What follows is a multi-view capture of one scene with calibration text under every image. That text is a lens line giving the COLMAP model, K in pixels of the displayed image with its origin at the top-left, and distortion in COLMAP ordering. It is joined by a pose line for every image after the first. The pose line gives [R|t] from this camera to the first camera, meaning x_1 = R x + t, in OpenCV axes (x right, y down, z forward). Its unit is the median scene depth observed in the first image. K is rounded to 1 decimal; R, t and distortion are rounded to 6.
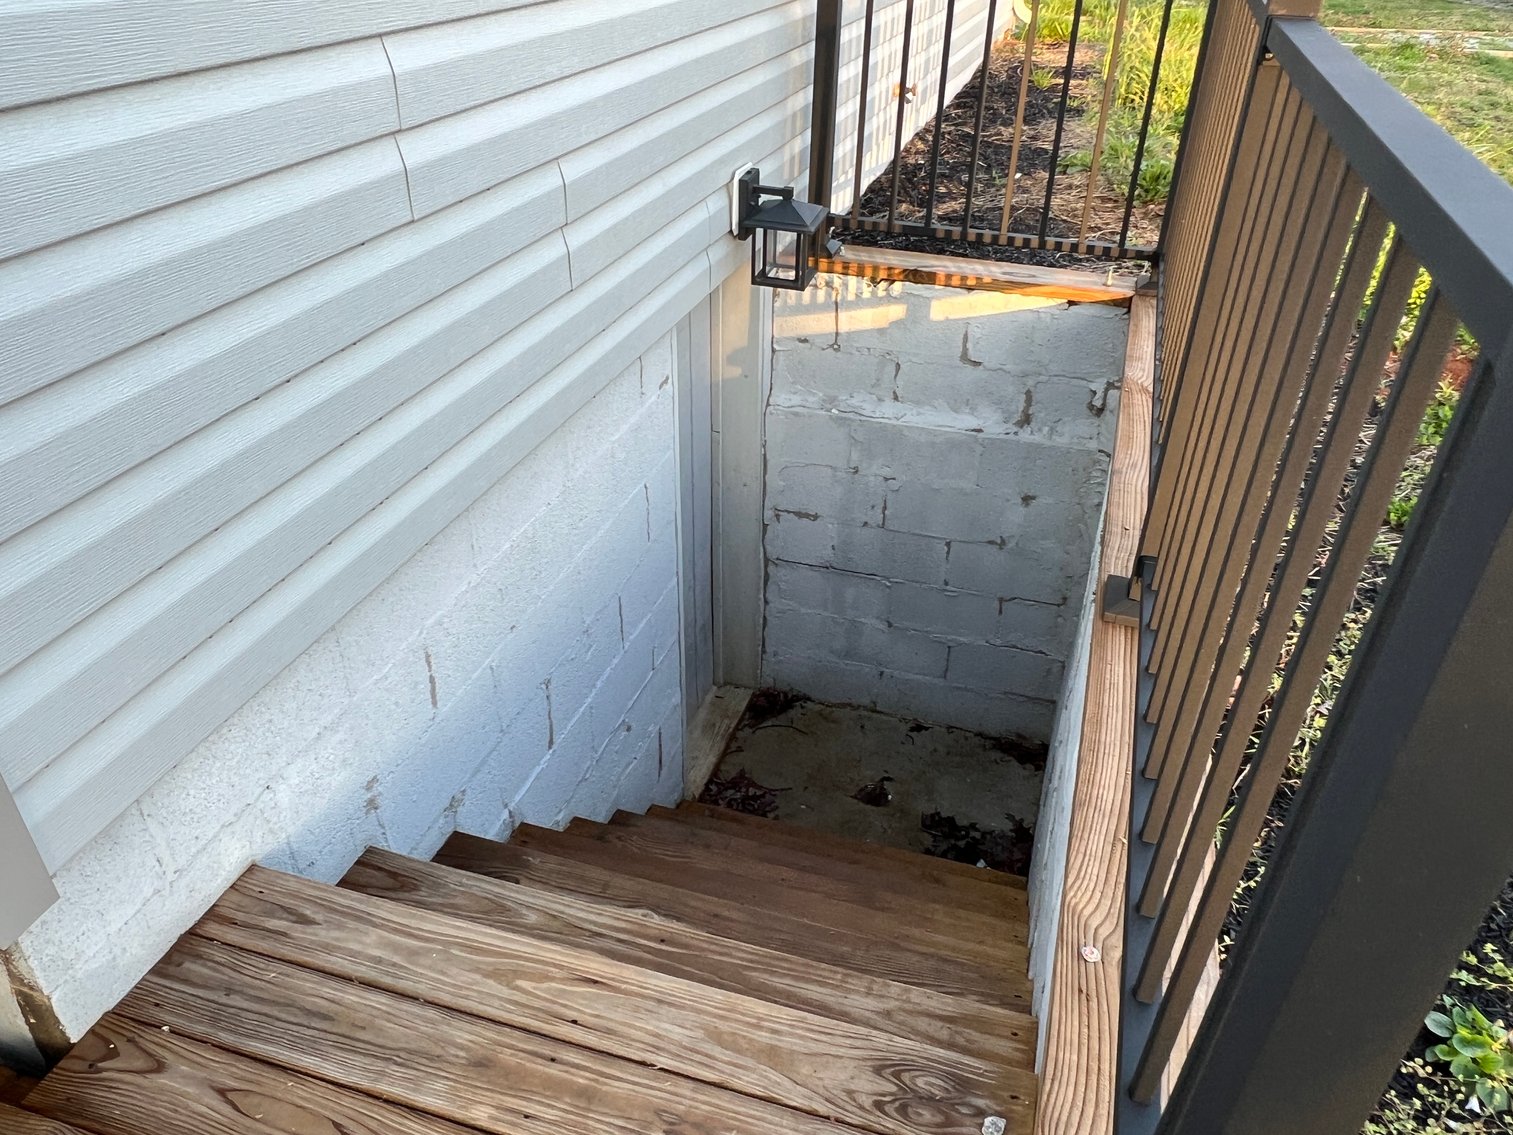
lens RADIAL K [[1115.3, 0, 756.7], [0, 1115.3, 567.7], [0, 0, 1]] dist [0.015874, -0.000939]
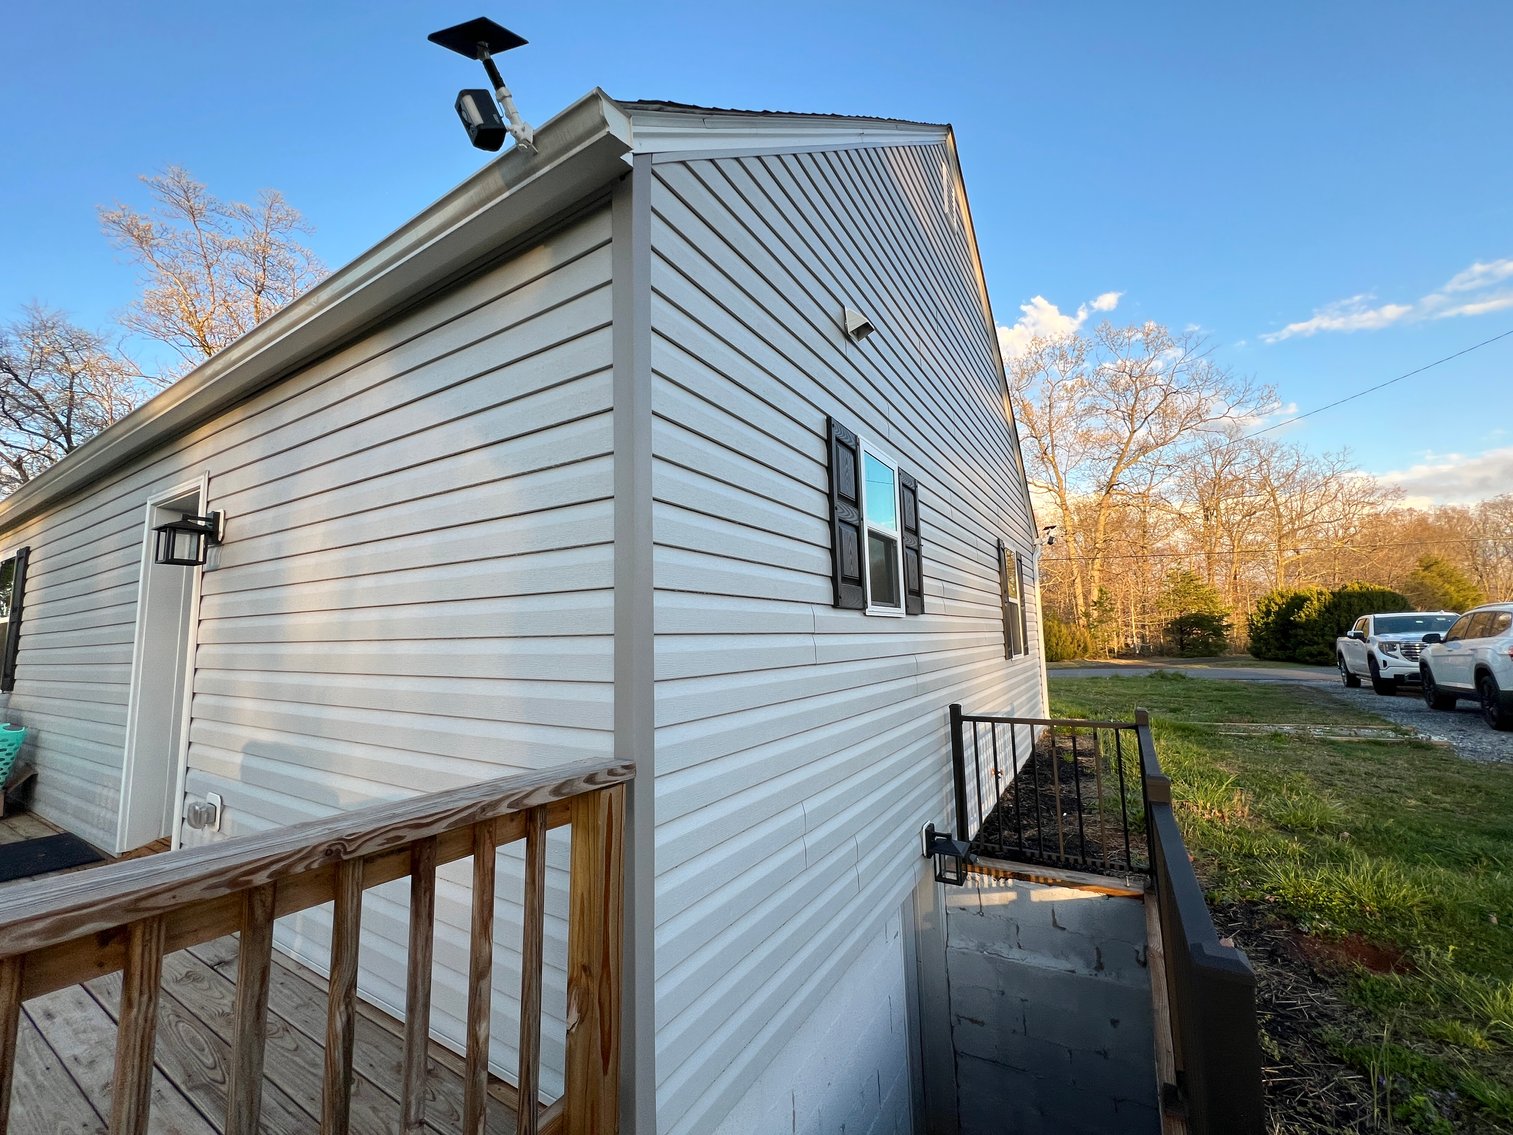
lens RADIAL K [[602.2, 0, 762.0], [0, 602.2, 569.9], [0, 0, 1]] dist [-0.000421, -0.000157]
pose [[0.973025, -0.072891, -0.218882, -0.026331], [-0.079369, 0.785090, -0.614276, 0.002785], [0.216617, 0.615078, 0.758126, -0.230585]]
